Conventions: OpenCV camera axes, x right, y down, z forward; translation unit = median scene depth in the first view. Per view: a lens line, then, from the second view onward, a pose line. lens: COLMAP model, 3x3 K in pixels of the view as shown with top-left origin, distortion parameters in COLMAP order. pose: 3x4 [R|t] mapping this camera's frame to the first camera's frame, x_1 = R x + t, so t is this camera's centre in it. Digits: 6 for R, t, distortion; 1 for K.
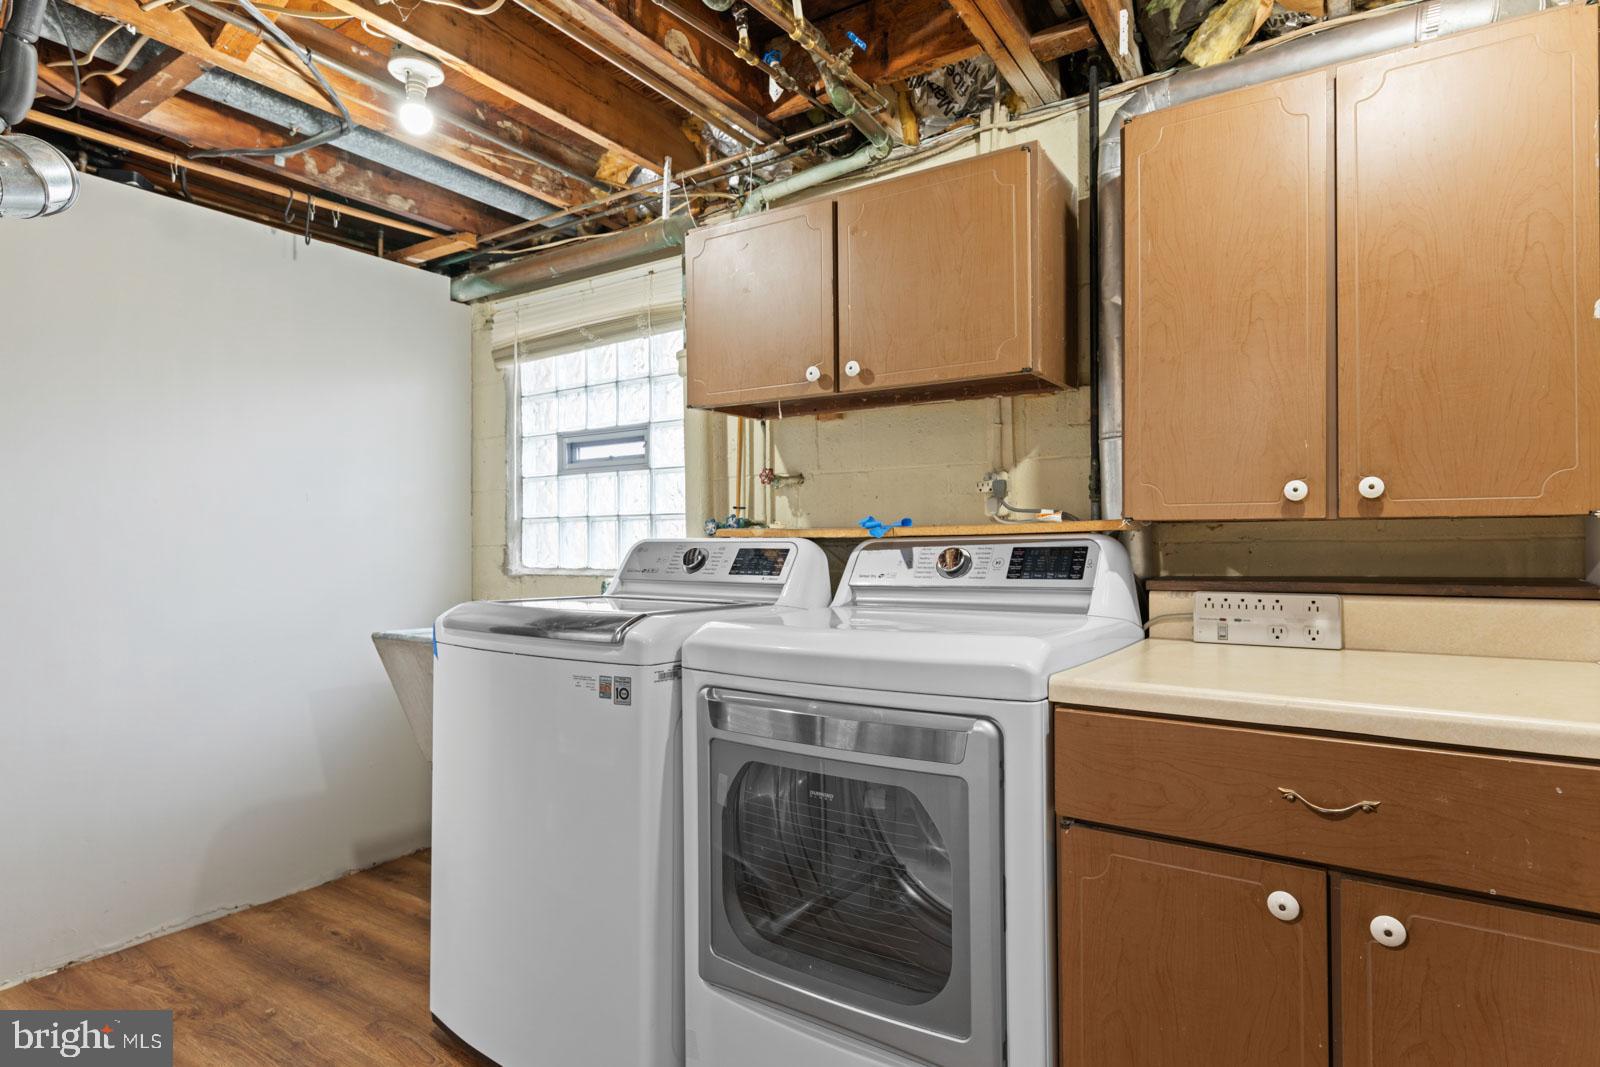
lens RADIAL K [[857.8, 0, 799.8], [0, 857.8, 536.0], [0, 0, 1]] dist [0.001105, 0.000092]
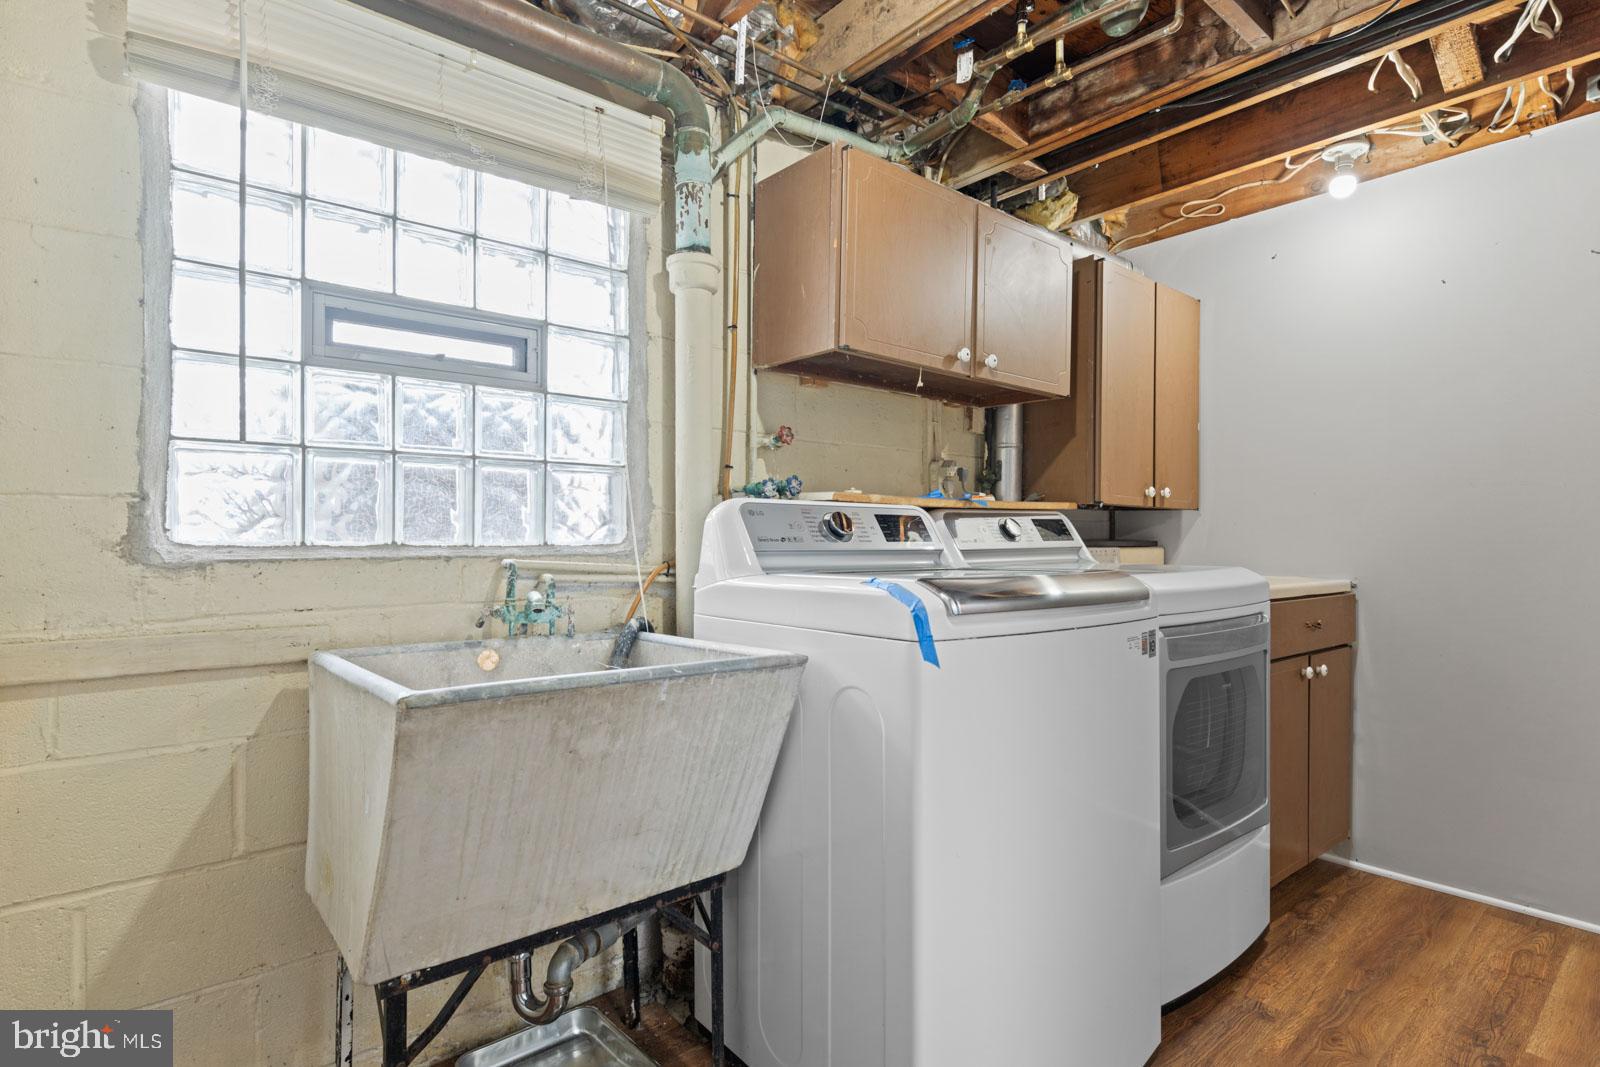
lens RADIAL K [[799.3, 0, 800.3], [0, 799.3, 537.1], [0, 0, 1]] dist [-0.003598, 0.001217]
pose [[0.288227, 0.004496, 0.957552, -0.675248], [-0.012947, 0.999916, -0.000798, 0.030032], [-0.957475, -0.012167, 0.288261, 0.604268]]
